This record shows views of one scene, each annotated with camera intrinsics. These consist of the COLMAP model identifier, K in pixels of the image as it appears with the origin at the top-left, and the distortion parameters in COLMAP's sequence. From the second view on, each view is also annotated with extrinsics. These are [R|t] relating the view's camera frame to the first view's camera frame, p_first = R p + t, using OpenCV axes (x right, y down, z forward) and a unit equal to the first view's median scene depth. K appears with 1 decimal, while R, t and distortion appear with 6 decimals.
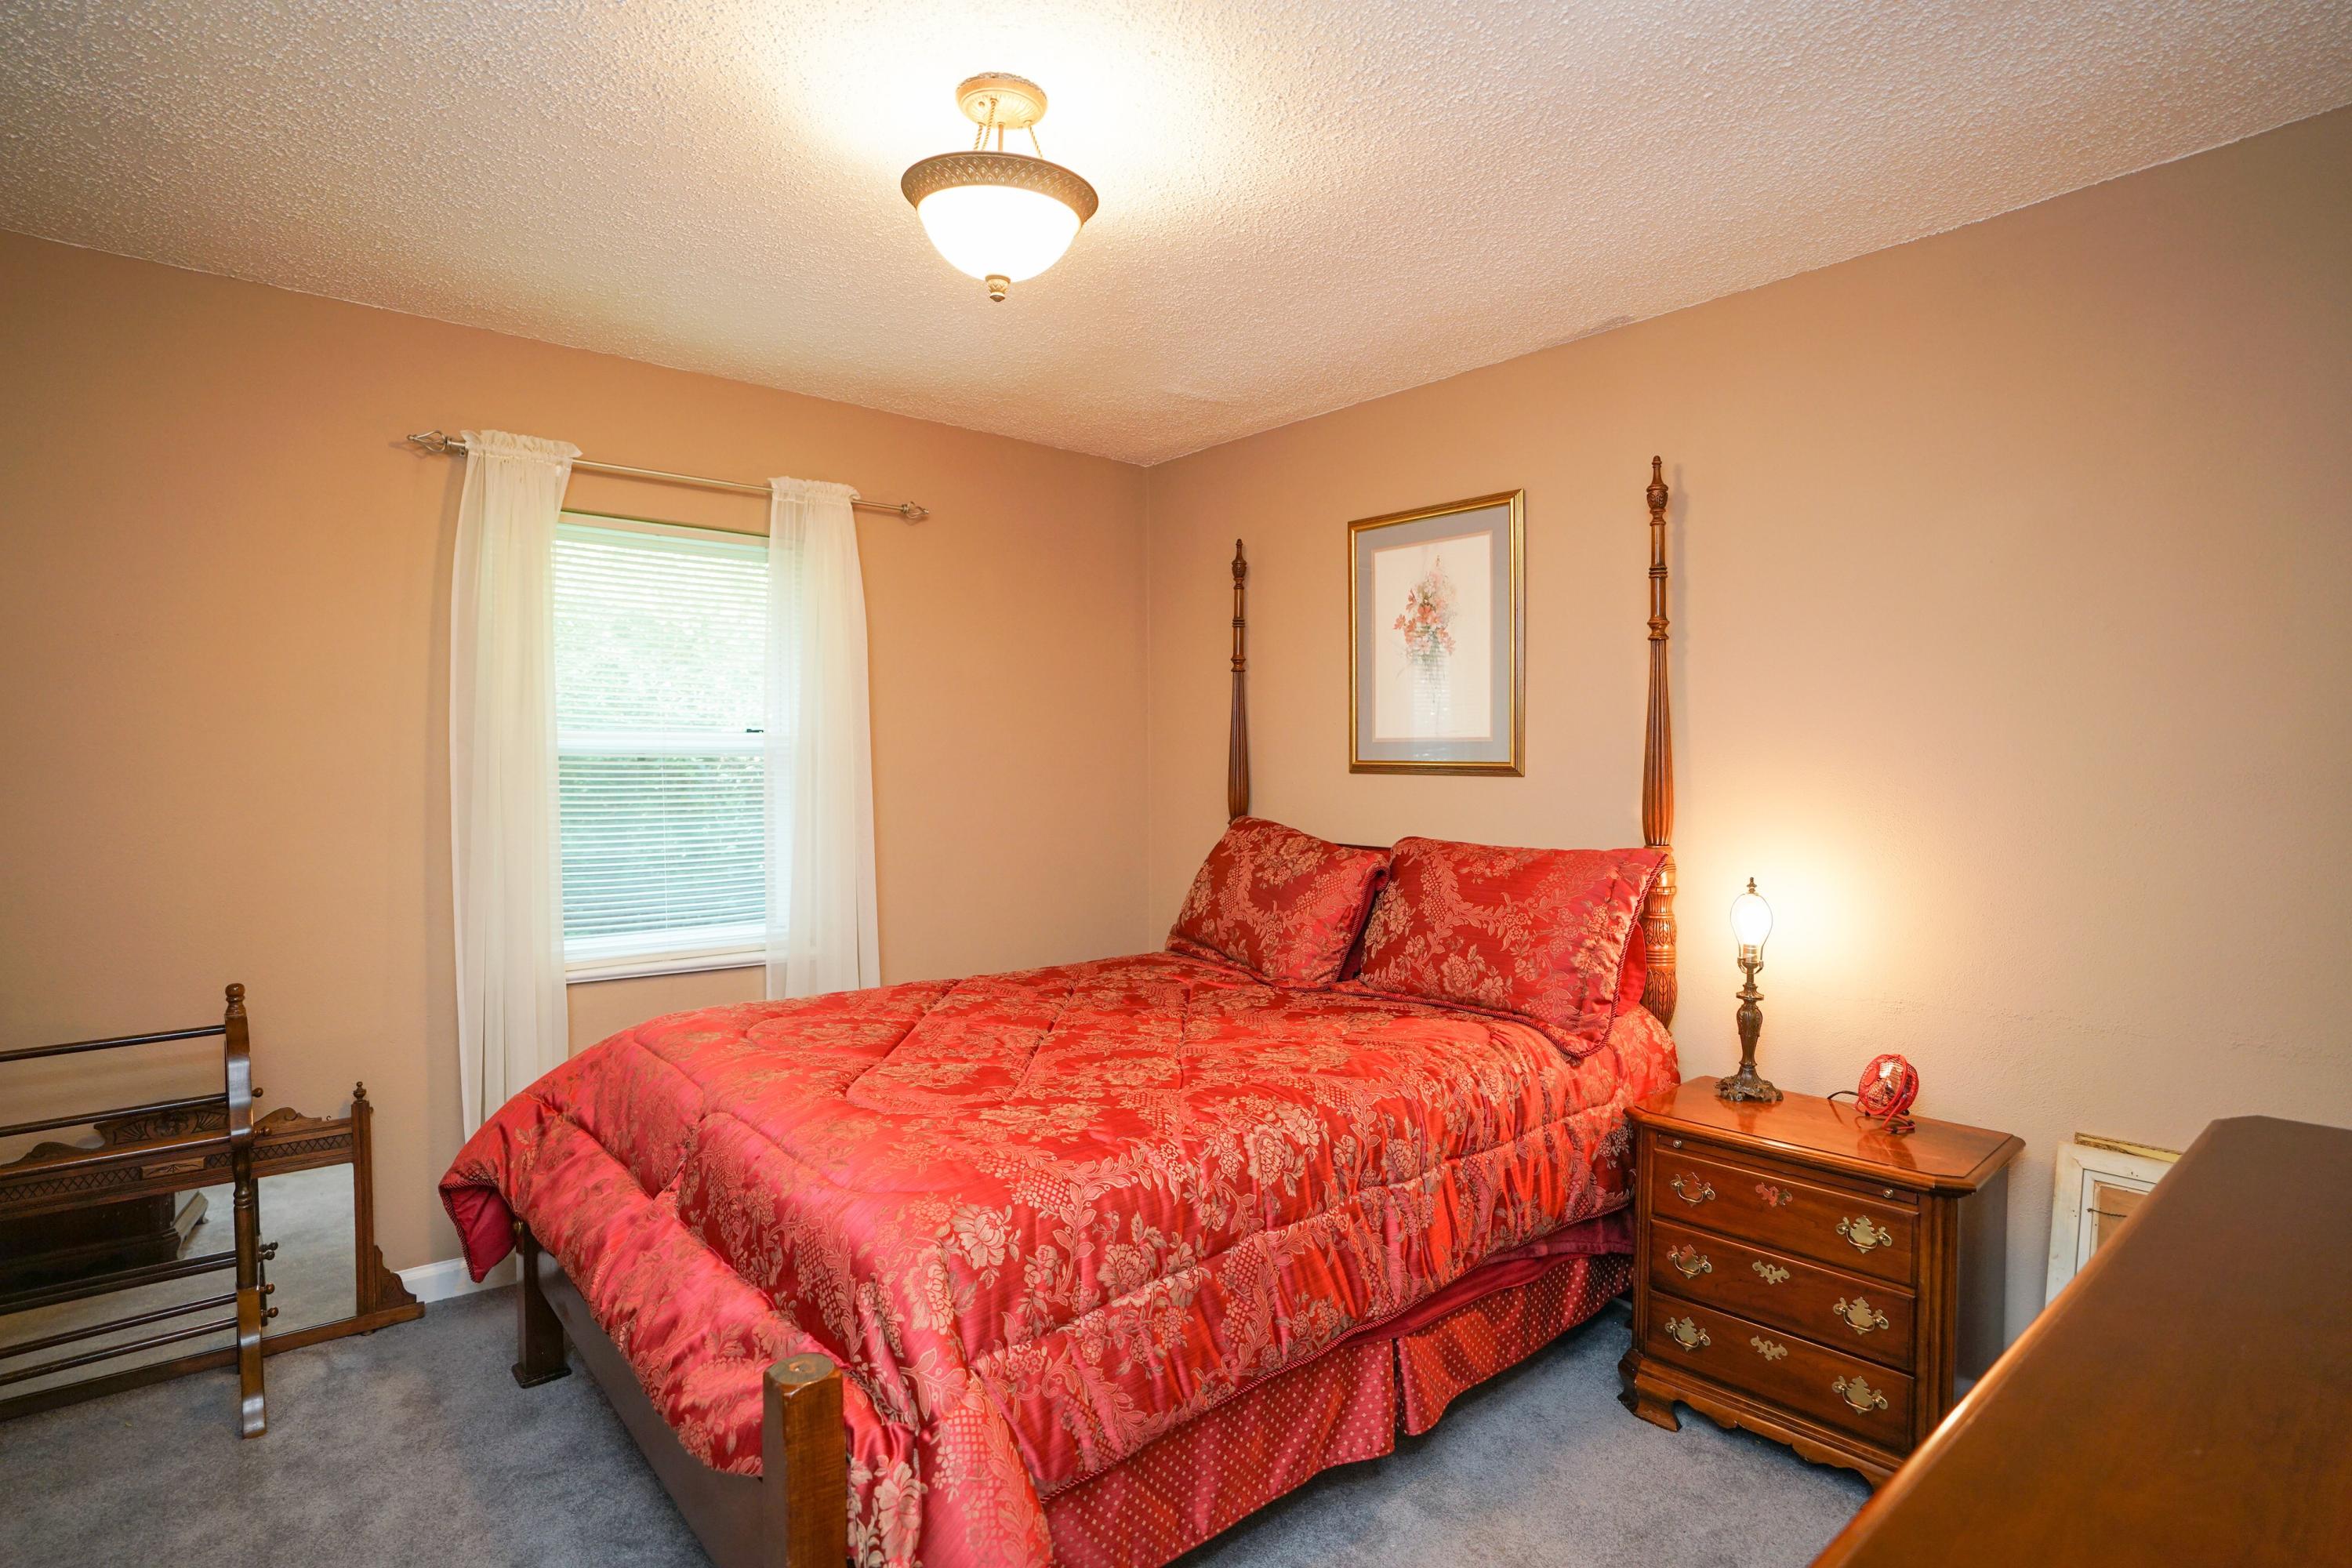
lens RADIAL K [[1192.7, 0, 1176.0], [0, 1192.7, 784.0], [0, 0, 1]] dist [-0.081337, 0.018242]
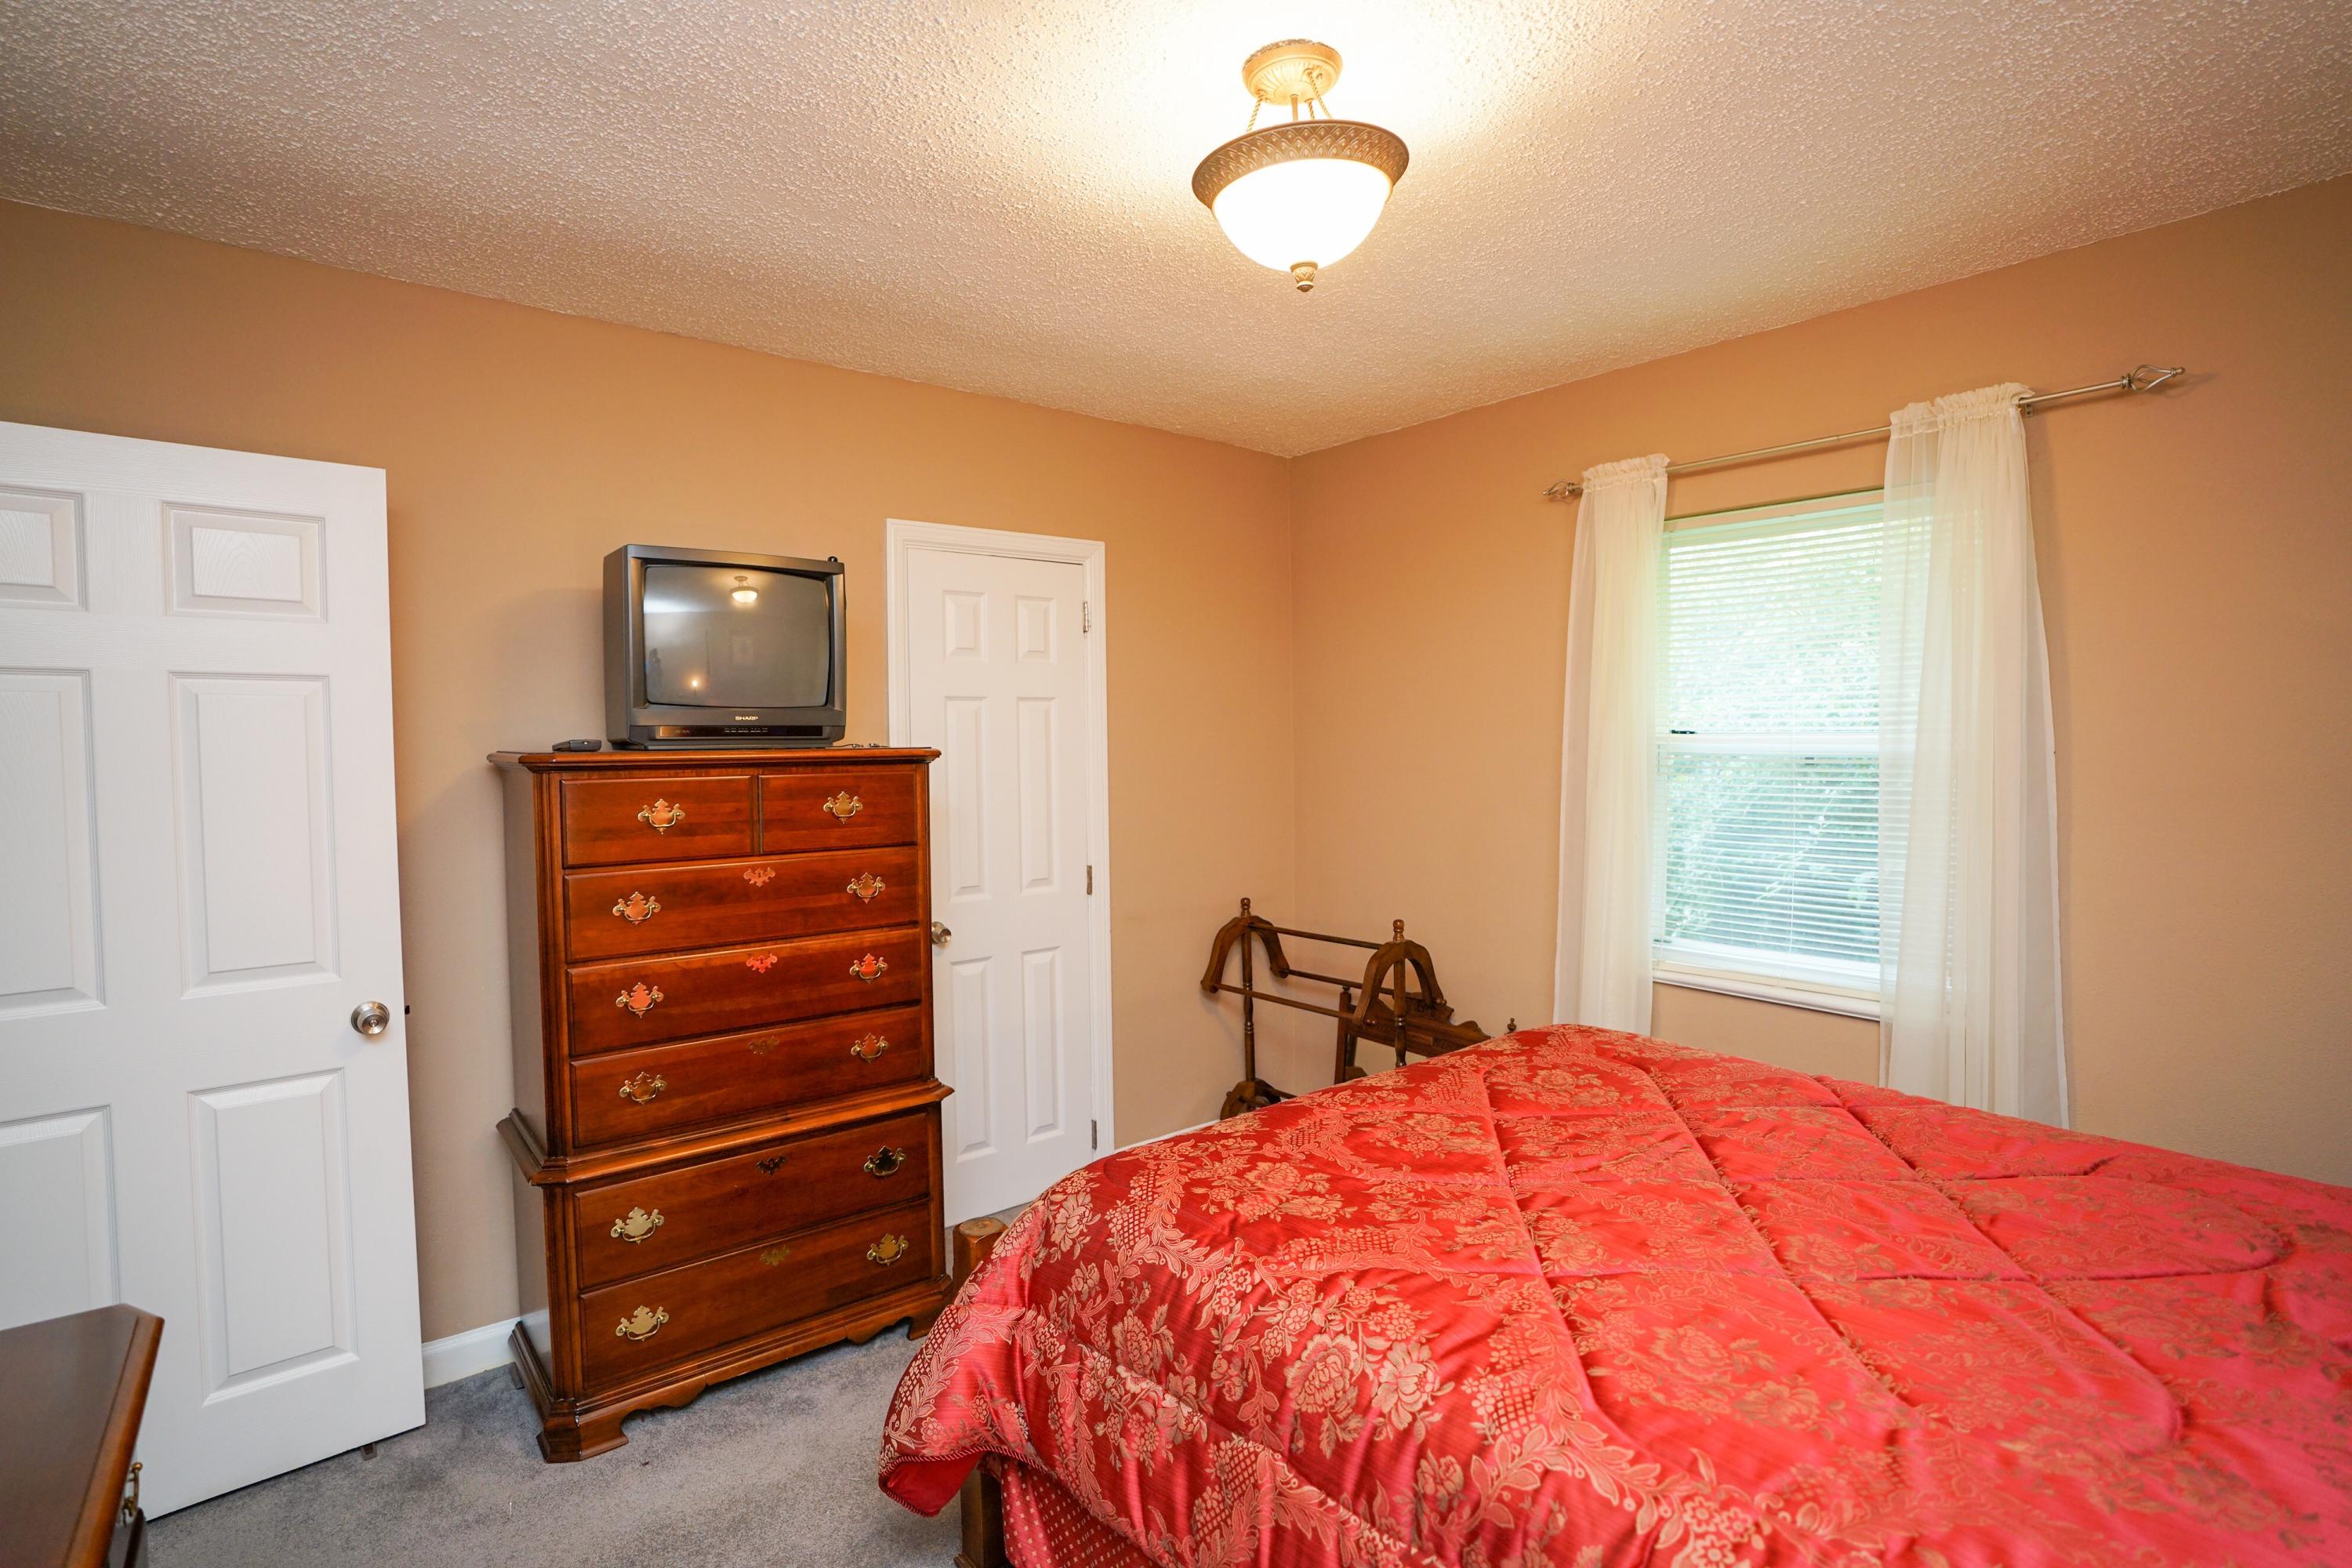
lens RADIAL K [[1145.1, 0, 1176.0], [0, 1145.1, 784.0], [0, 0, 1]] dist [-0.055896, 0.016171]
pose [[-0.046330, 0.044252, -0.997946, 0.734227], [-0.005333, 0.998993, 0.044546, -0.070689], [0.998912, 0.007386, -0.046047, 0.929576]]
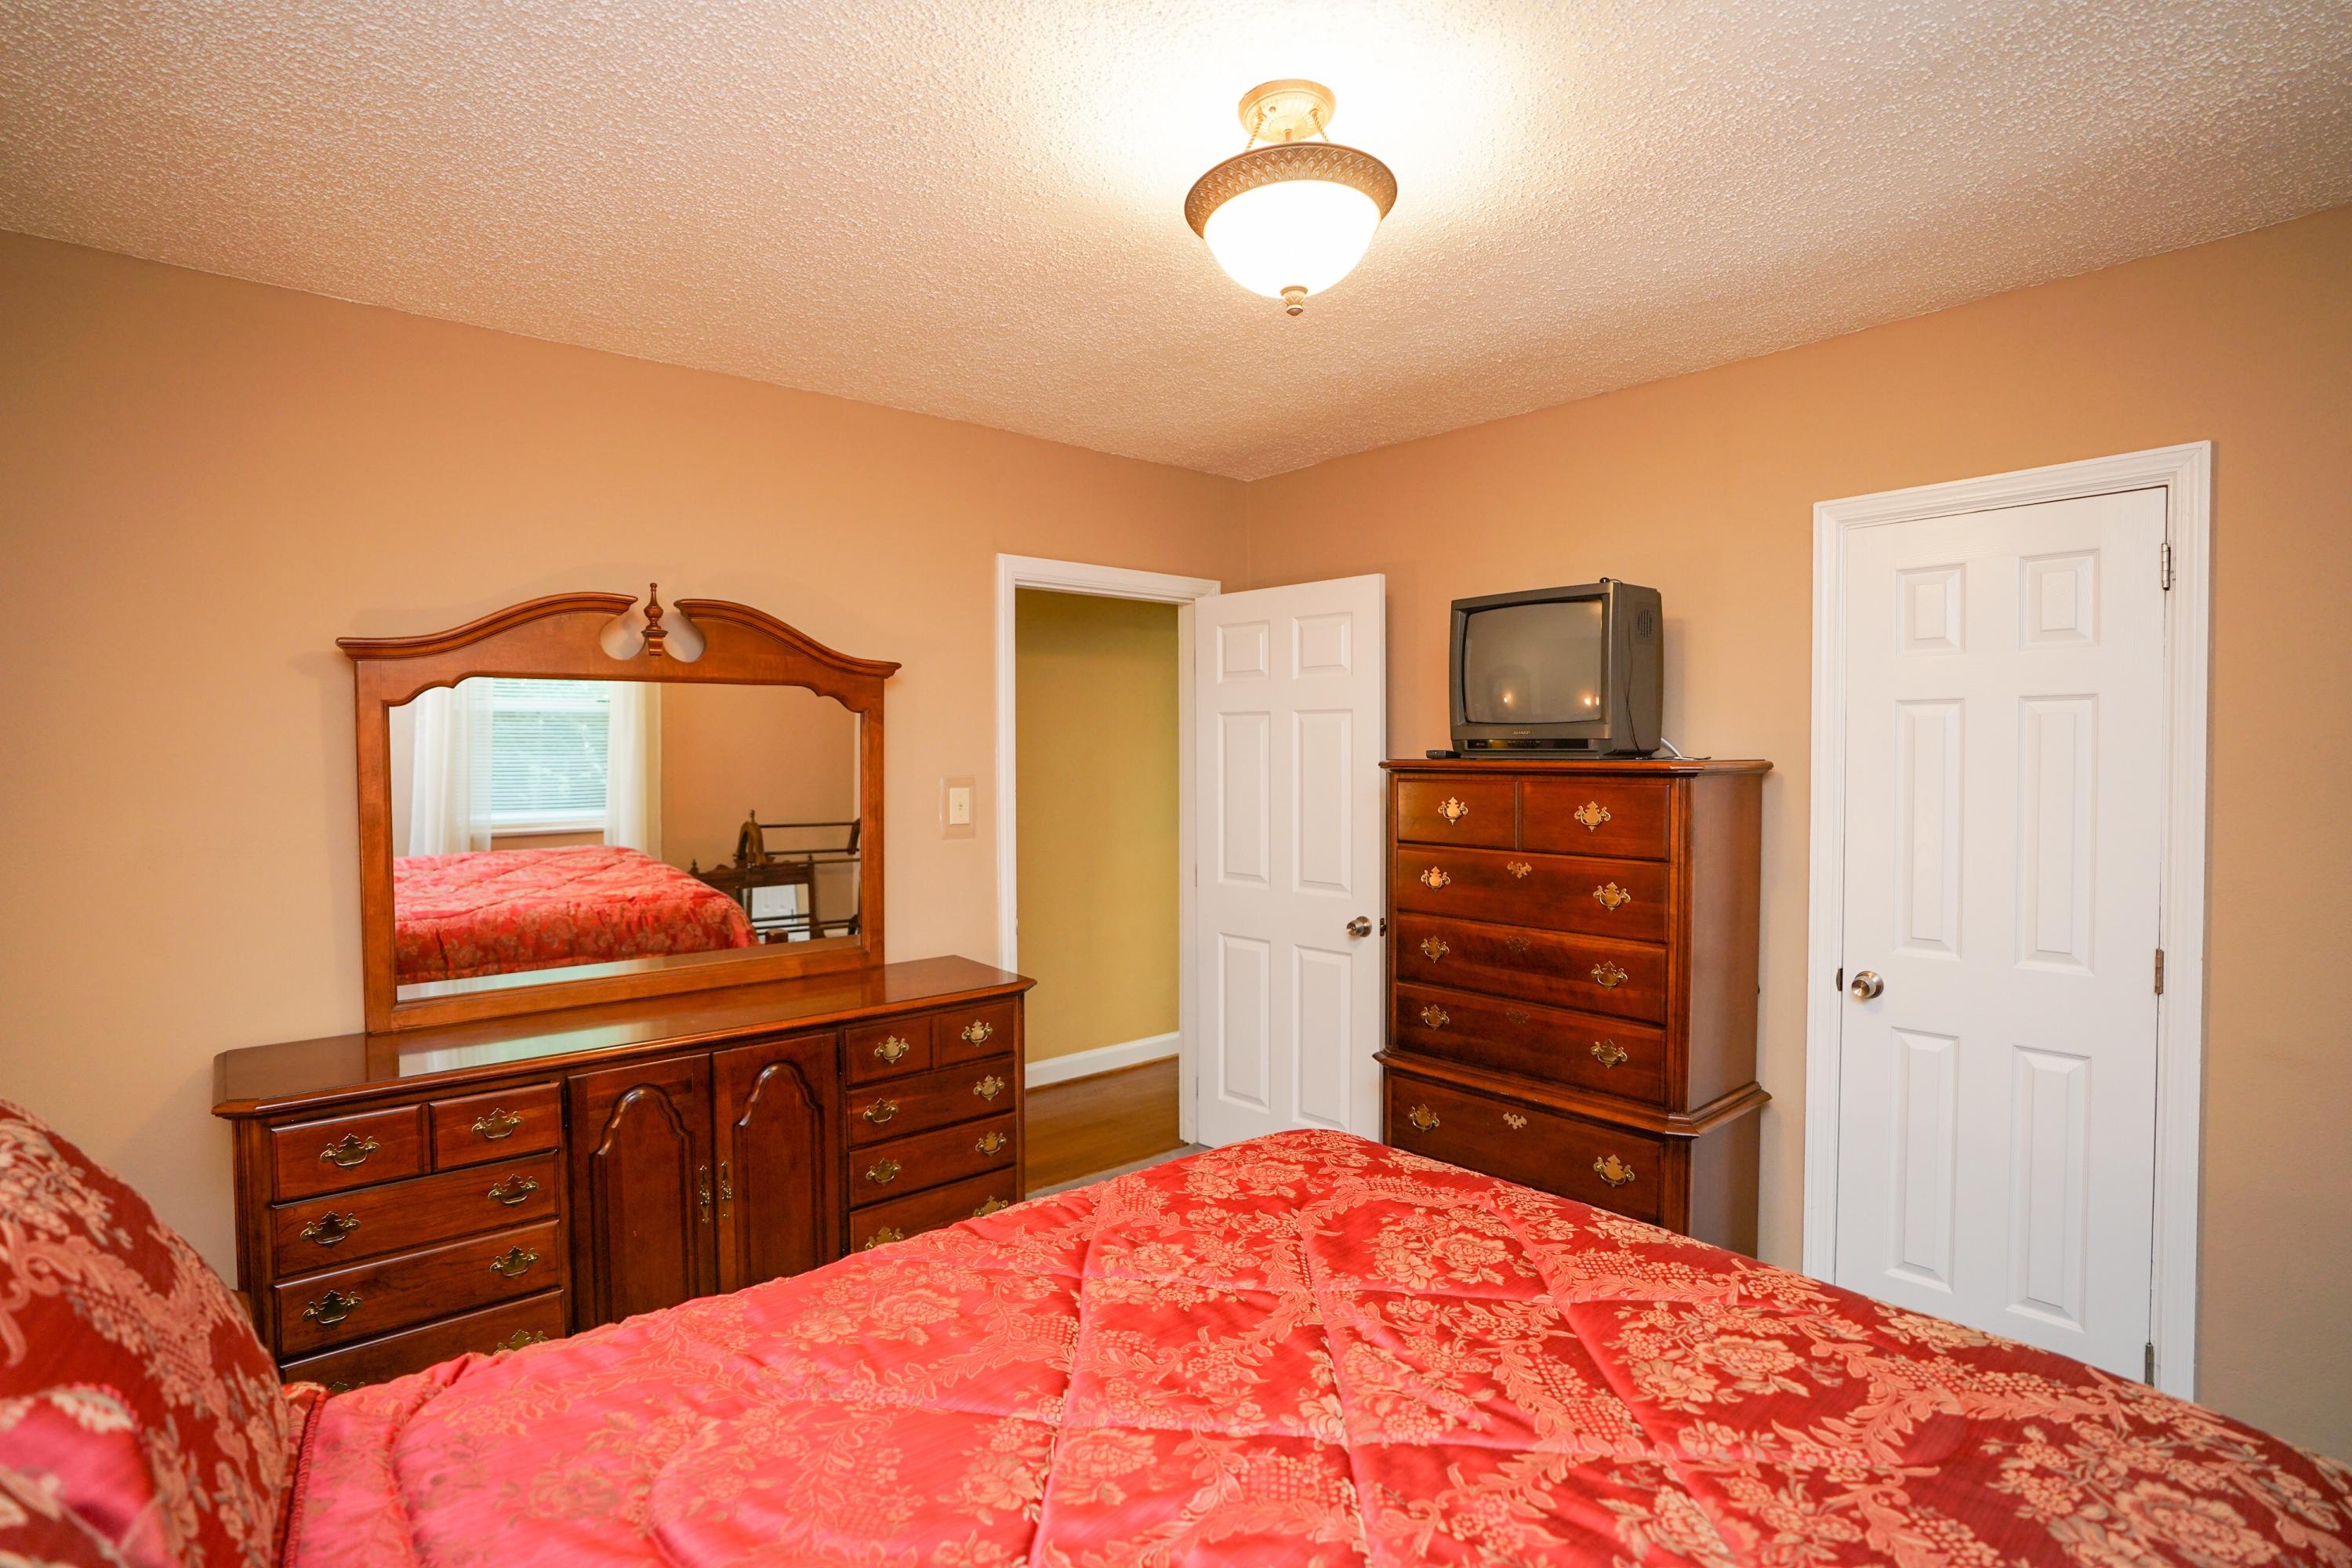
lens RADIAL K [[1145.1, 0, 1176.0], [0, 1145.1, 784.0], [0, 0, 1]] dist [-0.055896, 0.016171]
pose [[-0.999769, 0.010882, 0.018545, 0.055442], [0.011837, 0.998566, 0.052211, -0.097309], [-0.017951, 0.052419, -0.998464, 1.744352]]
